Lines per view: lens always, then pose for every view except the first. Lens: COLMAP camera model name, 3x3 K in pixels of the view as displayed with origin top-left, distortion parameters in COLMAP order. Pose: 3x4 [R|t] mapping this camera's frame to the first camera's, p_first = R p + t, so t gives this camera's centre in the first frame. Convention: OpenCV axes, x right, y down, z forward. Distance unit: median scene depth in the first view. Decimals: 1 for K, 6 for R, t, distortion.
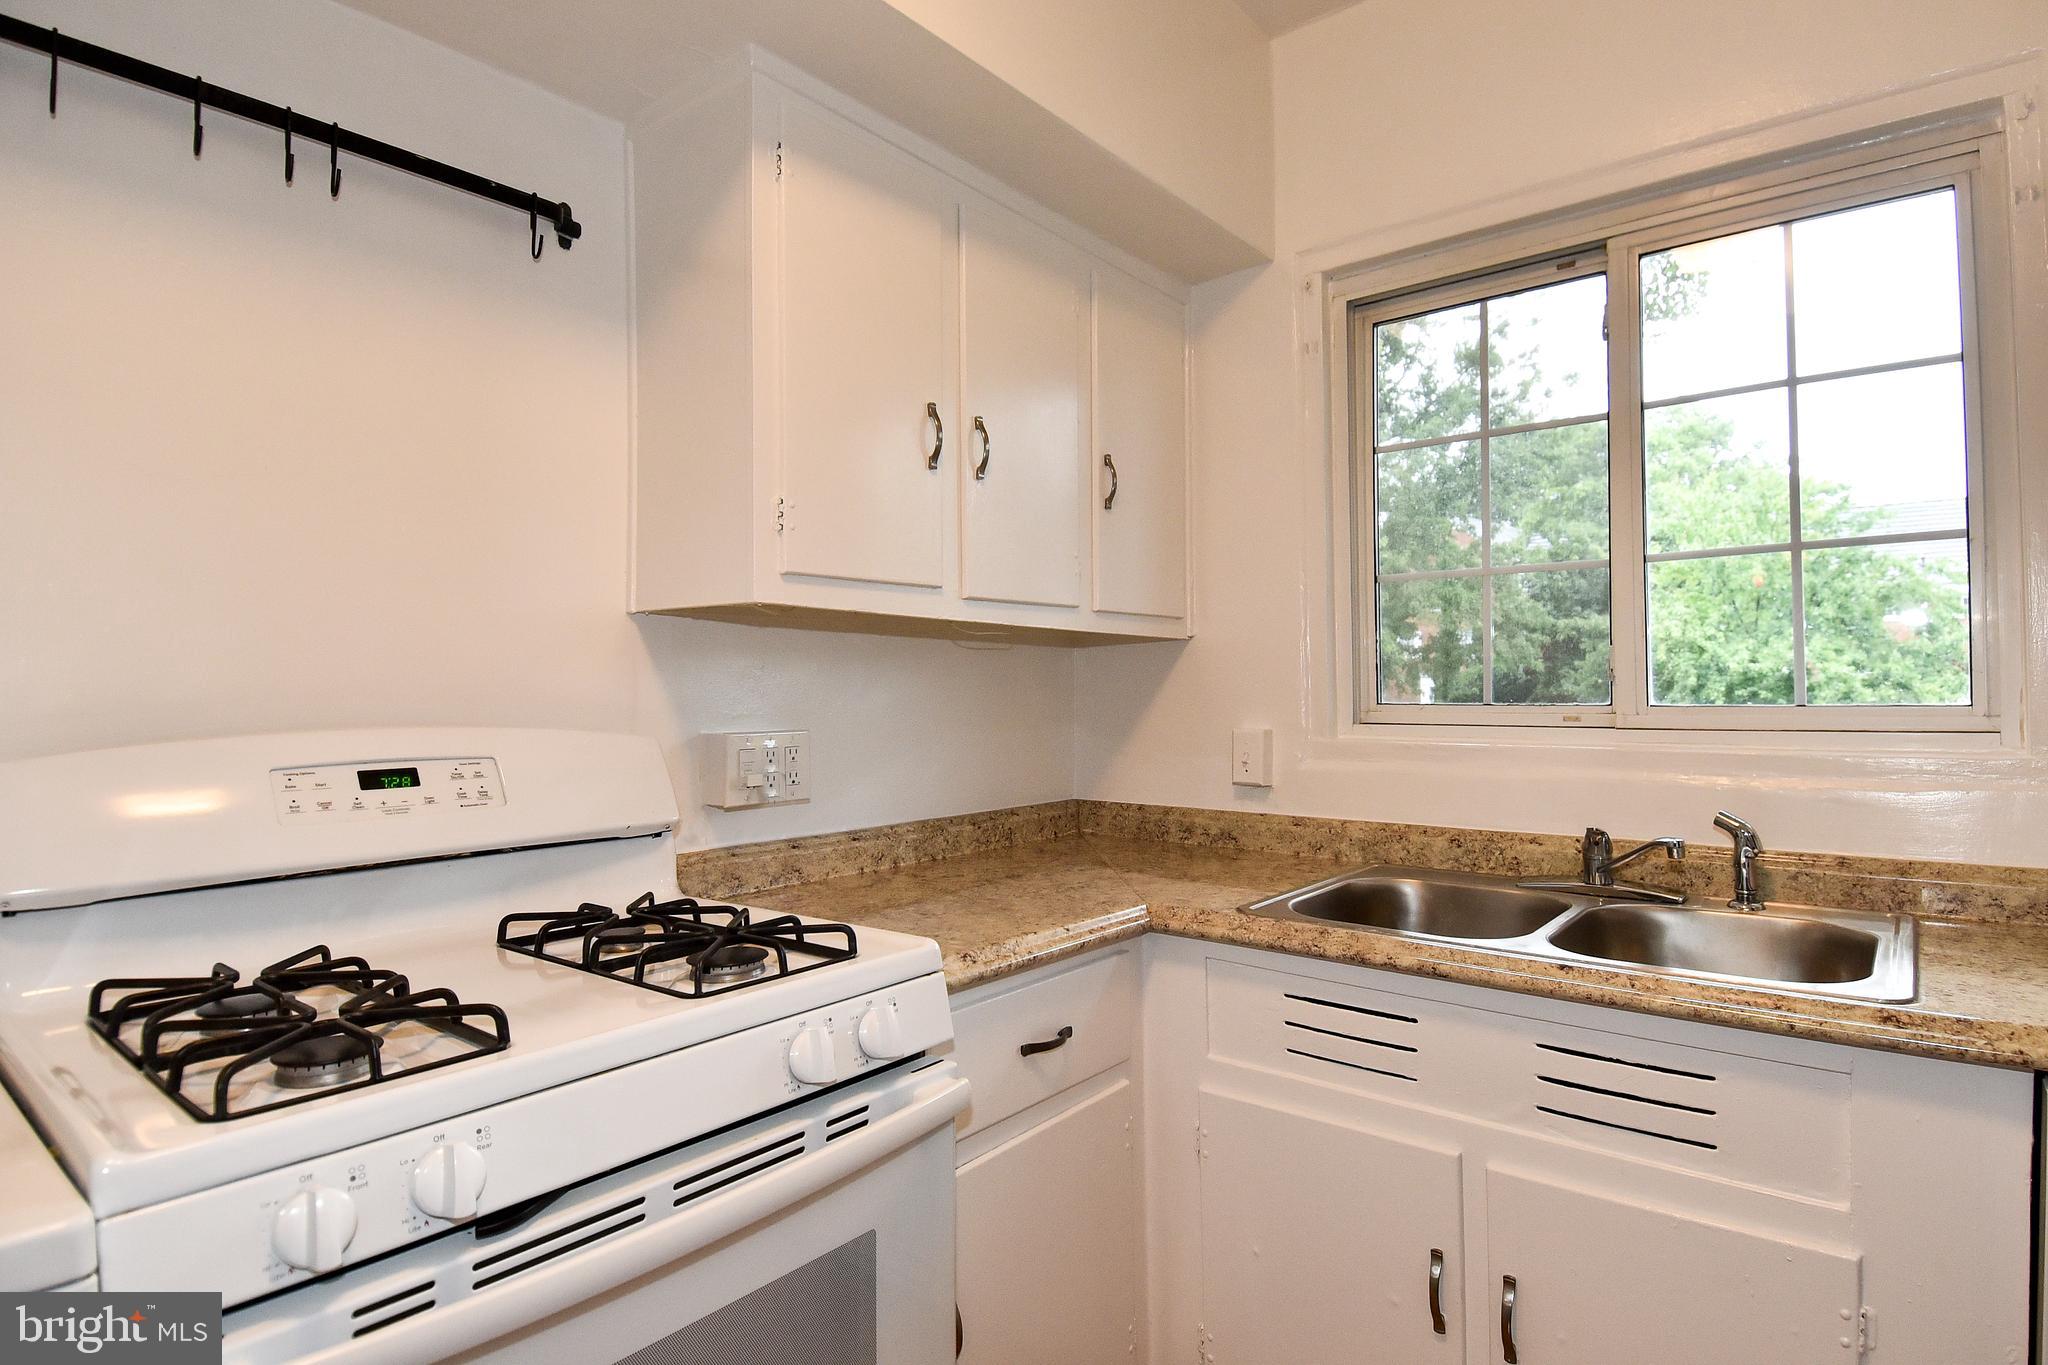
lens RADIAL K [[1069.1, 0, 1075.2], [0, 1069.1, 674.1], [0, 0, 1]] dist [0.054425, -0.056134]
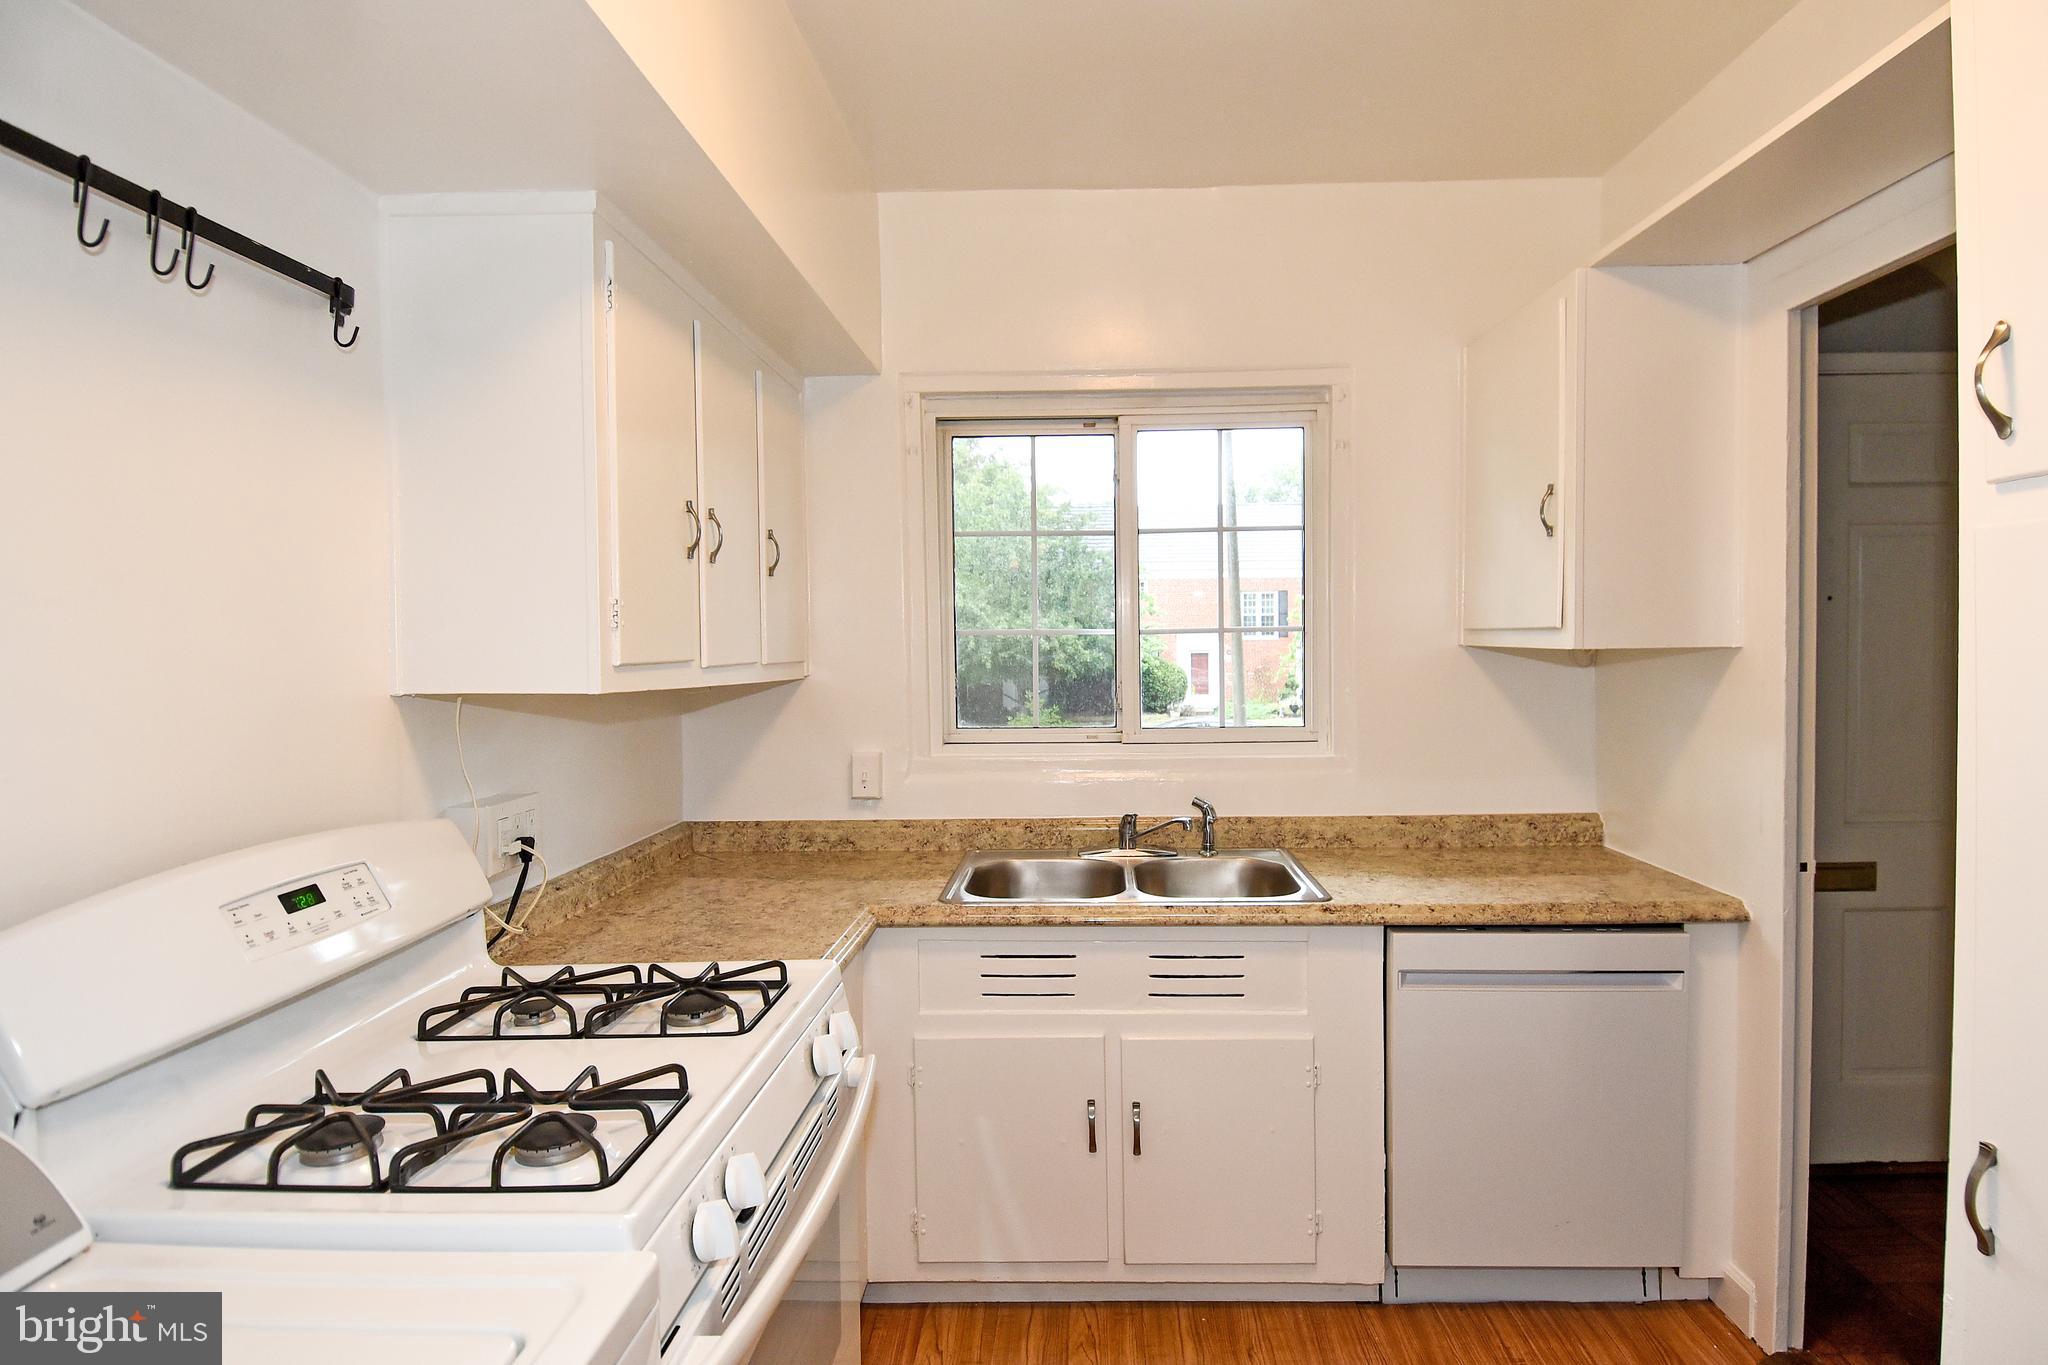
lens RADIAL K [[1069.1, 0, 1075.2], [0, 1069.1, 674.1], [0, 0, 1]] dist [0.054425, -0.056134]
pose [[0.797475, -0.019141, 0.603048, -0.520587], [-0.005976, 0.999197, 0.039618, -0.120949], [-0.603322, -0.035198, 0.796720, -0.170894]]
